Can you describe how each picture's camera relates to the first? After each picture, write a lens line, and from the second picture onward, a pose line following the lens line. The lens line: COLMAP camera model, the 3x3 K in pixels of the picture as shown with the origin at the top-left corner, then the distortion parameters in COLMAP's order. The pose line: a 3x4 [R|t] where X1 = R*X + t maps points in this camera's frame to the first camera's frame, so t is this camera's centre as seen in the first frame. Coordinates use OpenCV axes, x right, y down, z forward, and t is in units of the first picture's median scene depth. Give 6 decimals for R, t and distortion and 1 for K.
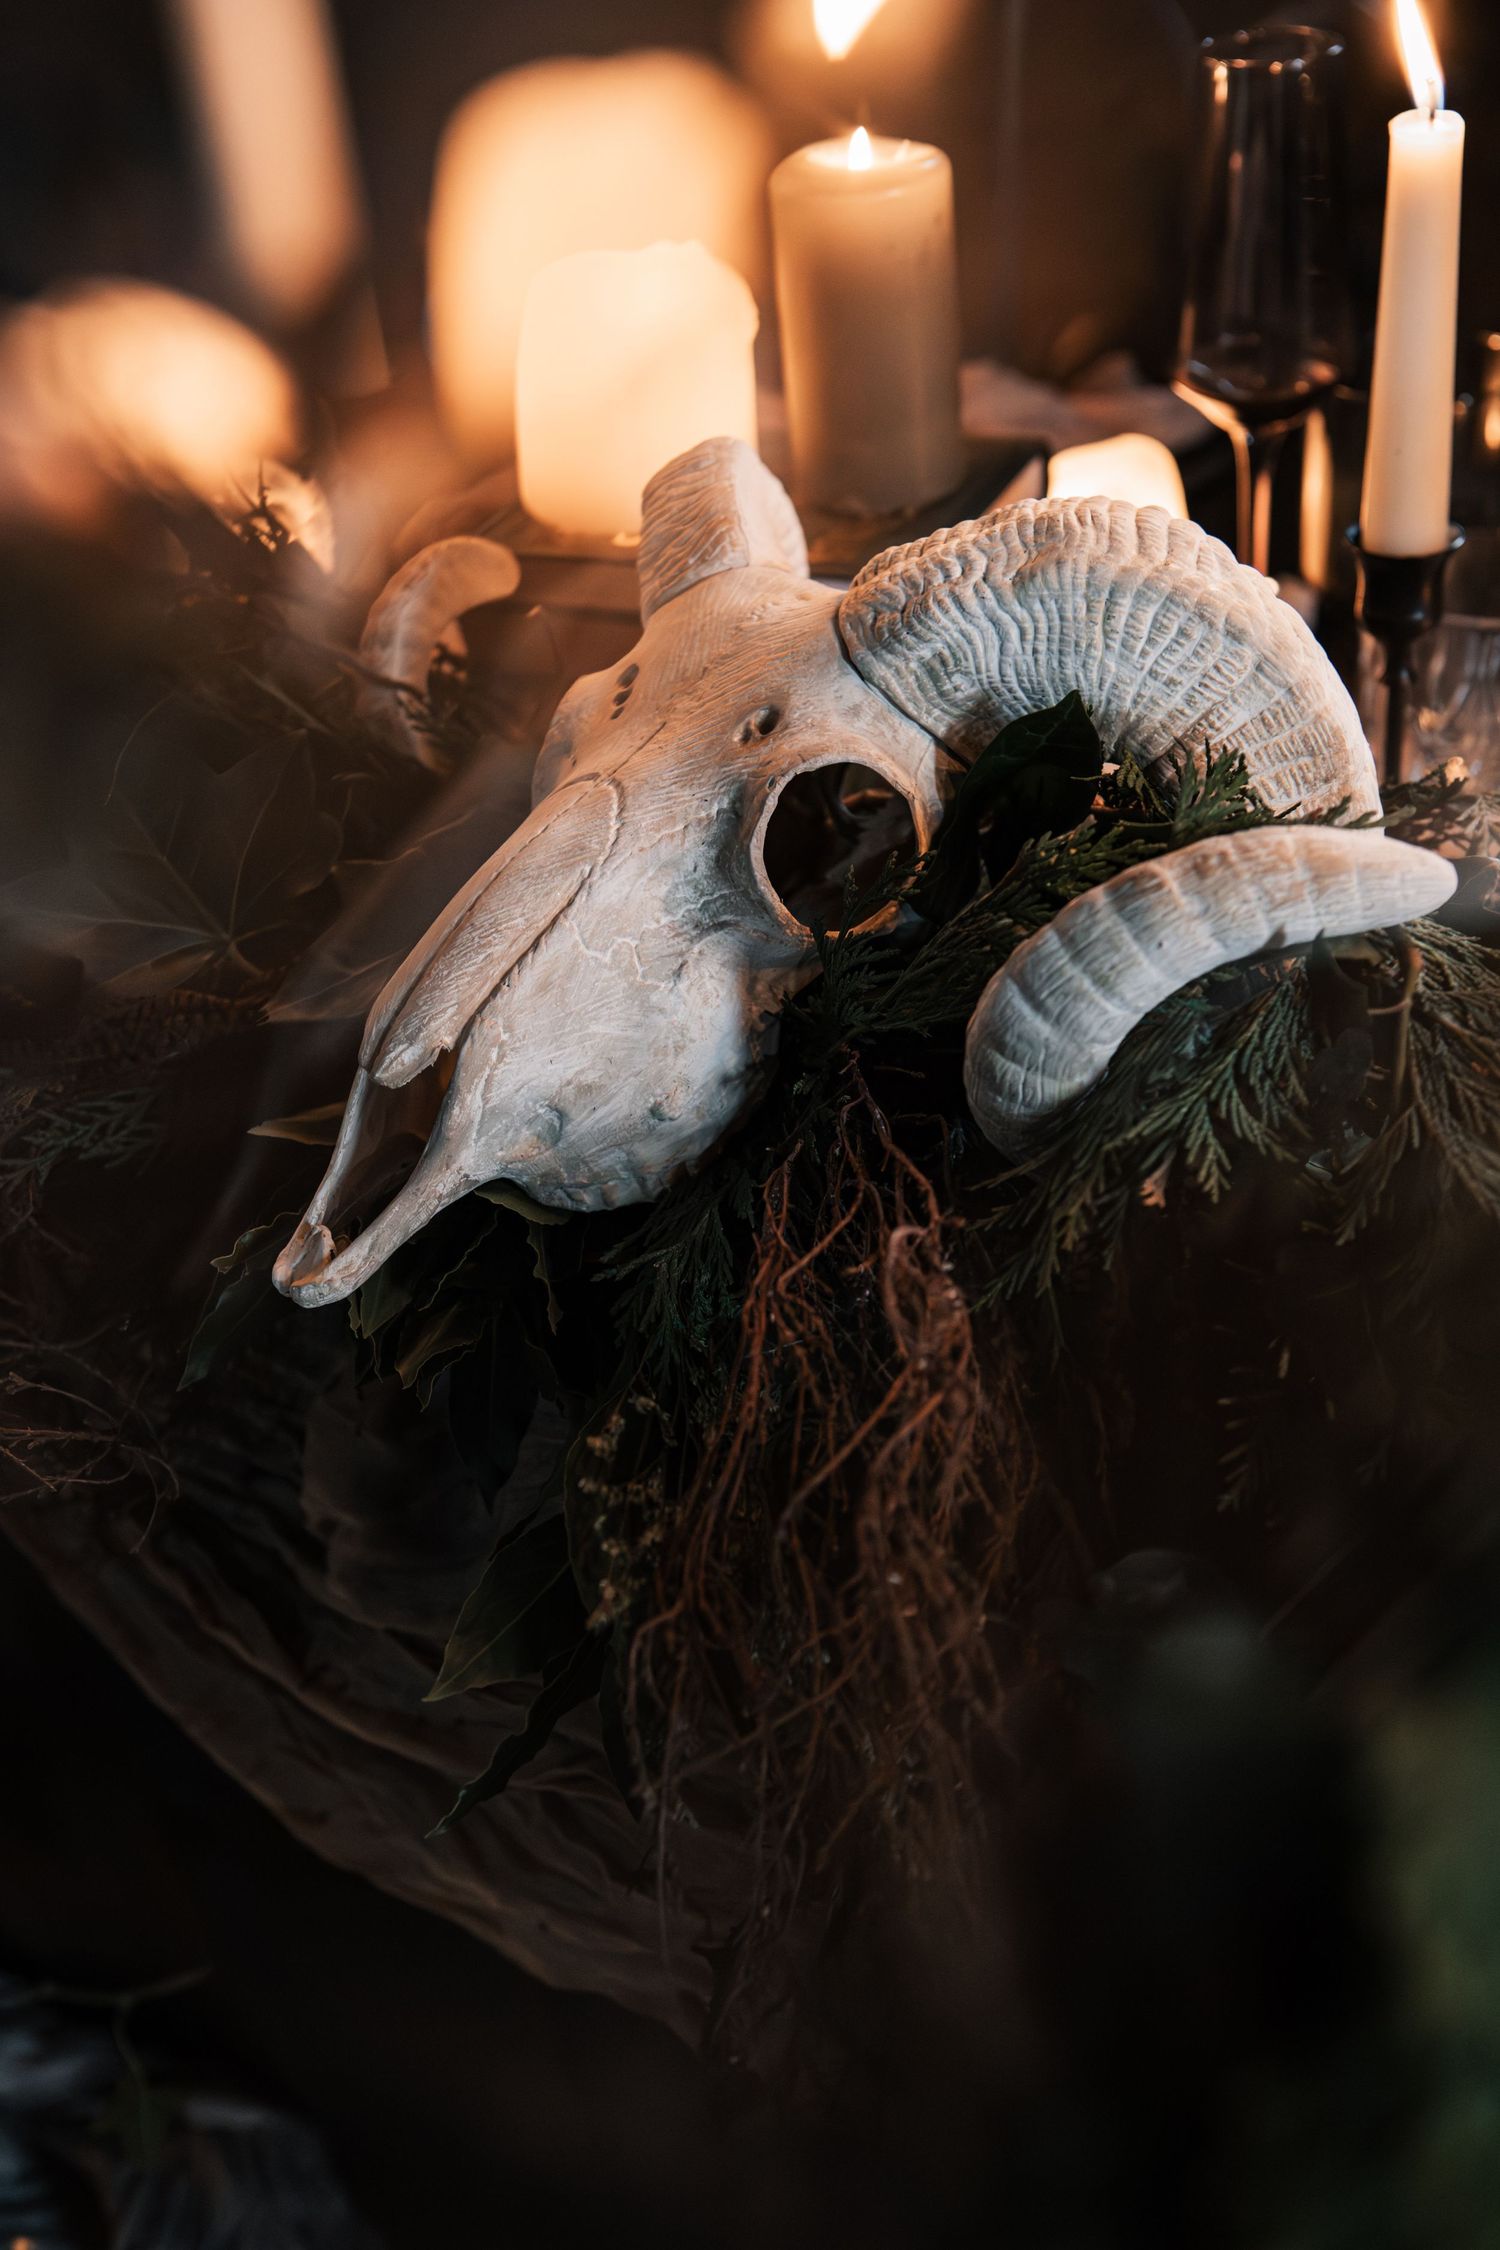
lens RADIAL K [[2843.4, 0, 750.0], [0, 2843.4, 1125.0], [0, 0, 1]] dist [0.008571, 0.012222]
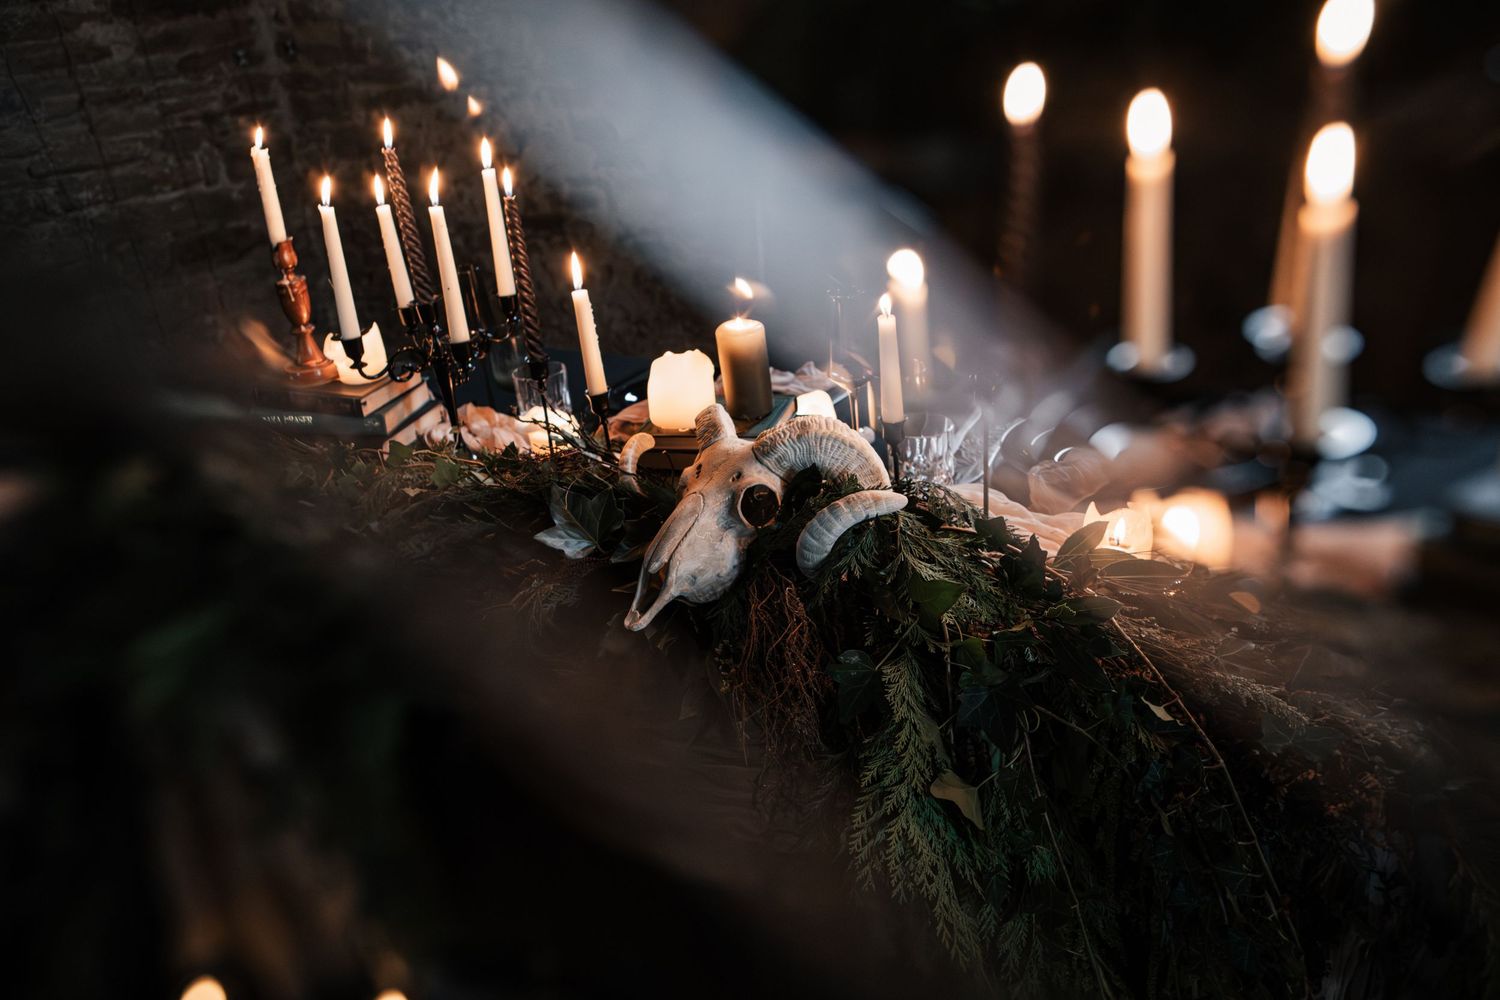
lens RADIAL K [[1180.9, 0, 750.0], [0, 1180.9, 500.0], [0, 0, 1]] dist [-0.001328, -0.000055]
pose [[0.994696, -0.073839, 0.071602, -0.101380], [0.082068, 0.989403, -0.119779, 0.094217], [-0.061999, 0.125020, 0.990215, -0.657664]]
